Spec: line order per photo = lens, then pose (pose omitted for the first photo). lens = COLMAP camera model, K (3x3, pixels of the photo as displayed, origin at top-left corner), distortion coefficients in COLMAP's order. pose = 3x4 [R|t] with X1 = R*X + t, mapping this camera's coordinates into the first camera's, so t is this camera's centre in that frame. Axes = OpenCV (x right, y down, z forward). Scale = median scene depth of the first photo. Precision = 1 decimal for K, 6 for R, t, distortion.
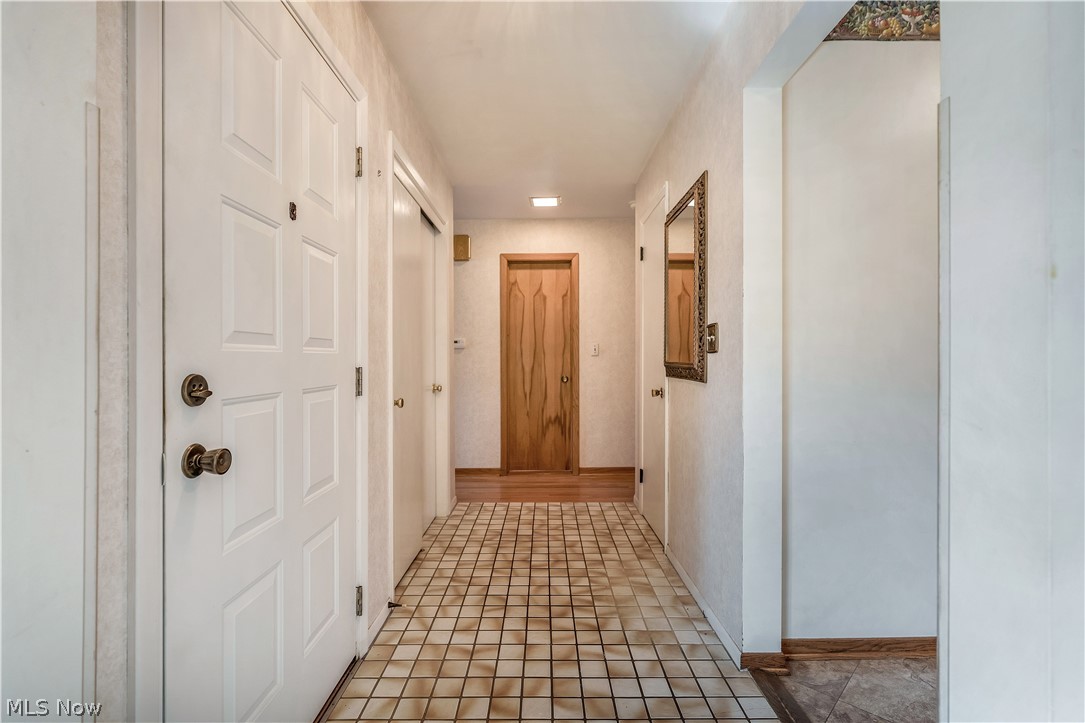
lens RADIAL K [[495.9, 0, 537.6], [0, 495.9, 355.1], [0, 0, 1]] dist [-0.004469, 0.000542]
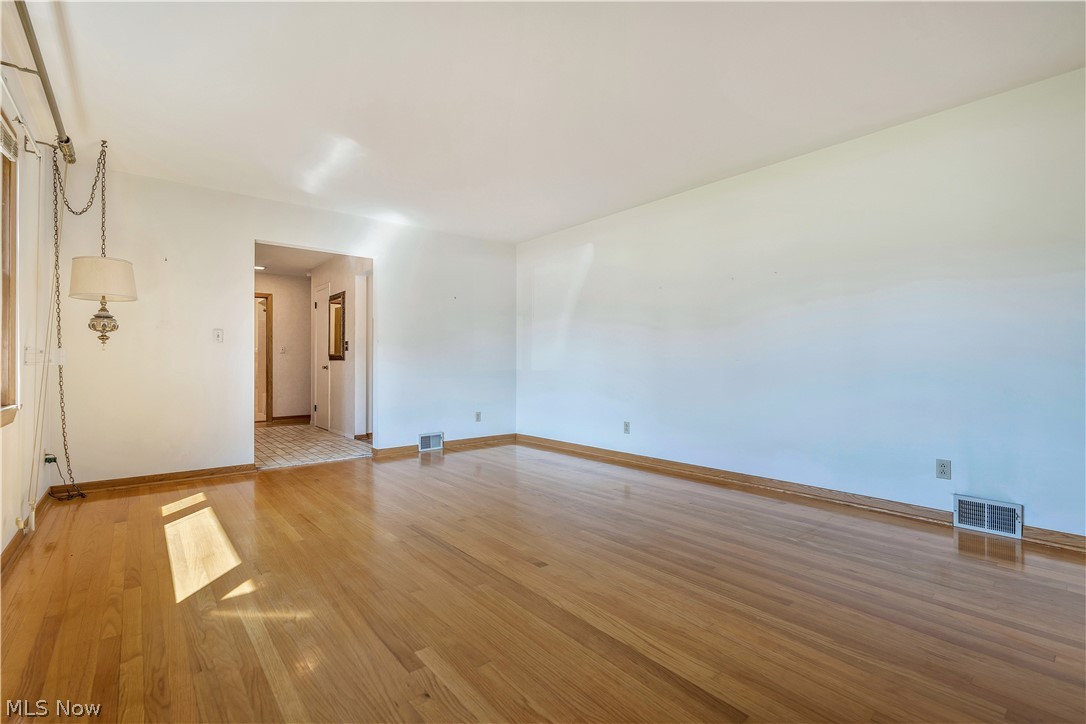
lens RADIAL K [[496.4, 0, 538.5], [0, 496.4, 356.6], [0, 0, 1]] dist [-0.004469, 0.000542]
pose [[0.767044, 0.004456, 0.641579, -0.596109], [0.001343, 0.999963, -0.008551, 0.049850], [-0.641593, 0.007421, 0.767009, -1.783488]]
